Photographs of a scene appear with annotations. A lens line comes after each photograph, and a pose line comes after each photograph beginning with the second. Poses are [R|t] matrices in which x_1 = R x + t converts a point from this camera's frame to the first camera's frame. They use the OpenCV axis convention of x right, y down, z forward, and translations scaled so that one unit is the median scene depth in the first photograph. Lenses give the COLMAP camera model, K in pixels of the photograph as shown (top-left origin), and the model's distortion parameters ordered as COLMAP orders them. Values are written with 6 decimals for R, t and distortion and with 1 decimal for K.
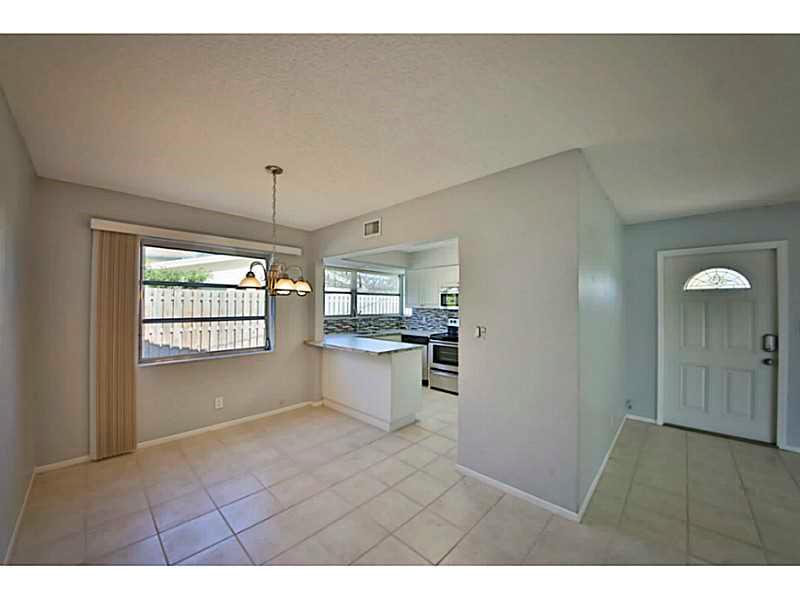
lens RADIAL K [[295.0, 0, 403.2], [0, 295.0, 301.0], [0, 0, 1]] dist [-0.000453, -0.011915]
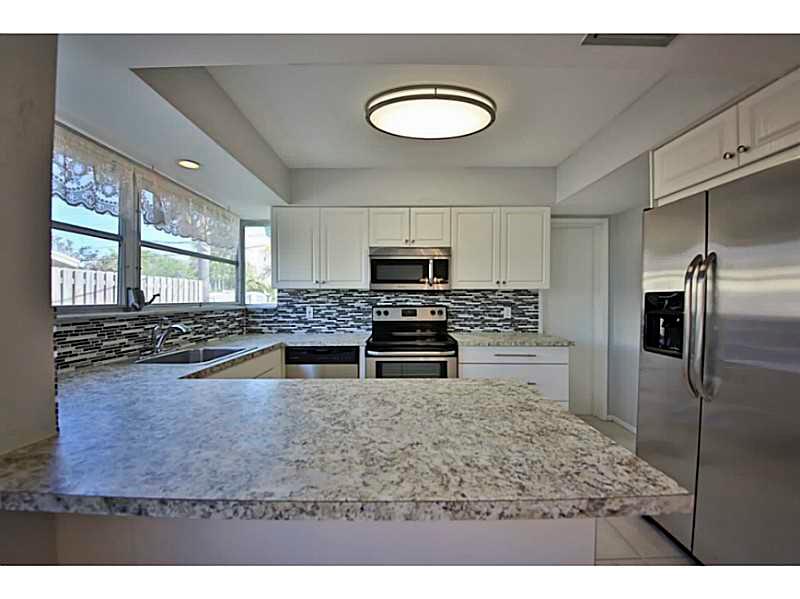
lens RADIAL K [[302.2, 0, 400.4], [0, 302.2, 300.9], [0, 0, 1]] dist [0.020862, -0.020336]
pose [[0.736665, -0.010876, 0.676170, -0.274696], [-0.004942, 0.999757, 0.021466, 0.052374], [-0.676240, -0.019155, 0.736433, 0.831437]]
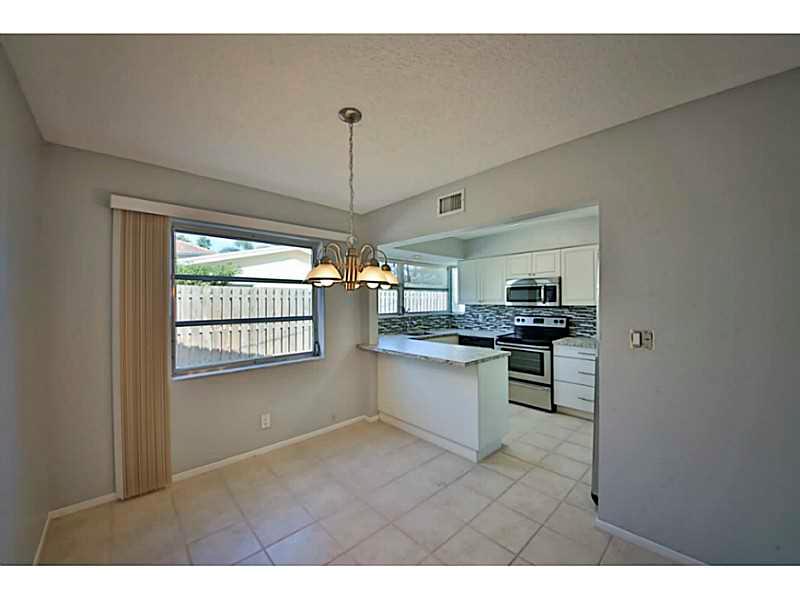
lens RADIAL K [[302.2, 0, 400.4], [0, 302.2, 300.9], [0, 0, 1]] dist [0.020862, -0.020336]
pose [[0.997464, -0.009586, -0.070521, -0.166929], [0.010531, 0.999859, 0.013042, 0.000360], [0.070386, -0.013751, 0.997425, 0.163077]]
